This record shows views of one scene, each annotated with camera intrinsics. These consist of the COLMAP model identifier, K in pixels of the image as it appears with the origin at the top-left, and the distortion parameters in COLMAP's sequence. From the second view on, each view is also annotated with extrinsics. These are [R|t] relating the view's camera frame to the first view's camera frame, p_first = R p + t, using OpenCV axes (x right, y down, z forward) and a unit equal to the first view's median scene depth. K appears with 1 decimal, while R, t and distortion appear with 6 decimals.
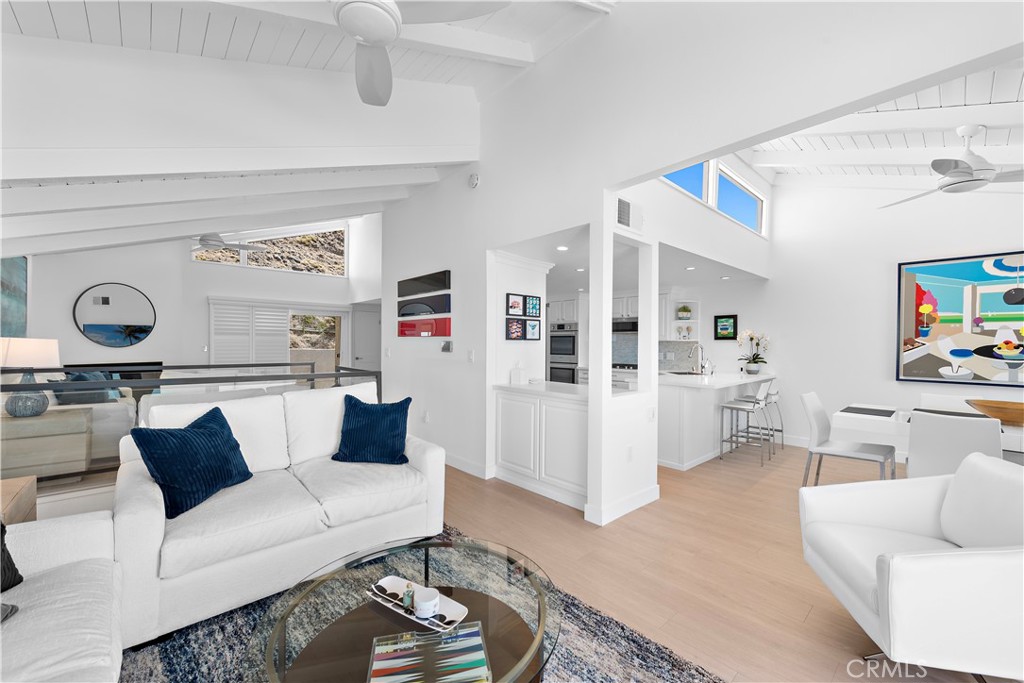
lens RADIAL K [[403.8, 0, 512.0], [0, 403.8, 341.5], [0, 0, 1]] dist [0.015690, -0.000079]
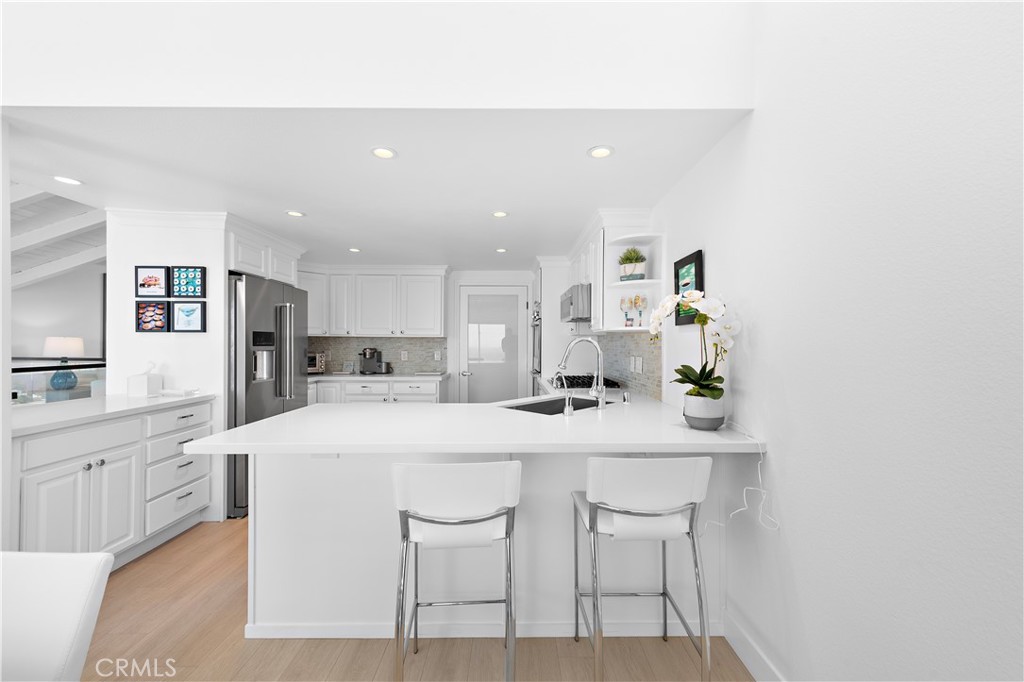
lens RADIAL K [[403.8, 0, 512.0], [0, 403.8, 341.0], [0, 0, 1]] dist [0.015690, -0.000079]
pose [[0.736804, -0.006618, -0.676074, 0.926222], [0.005628, 0.999977, -0.003654, 0.017527], [0.676083, -0.001113, 0.736825, 0.882967]]
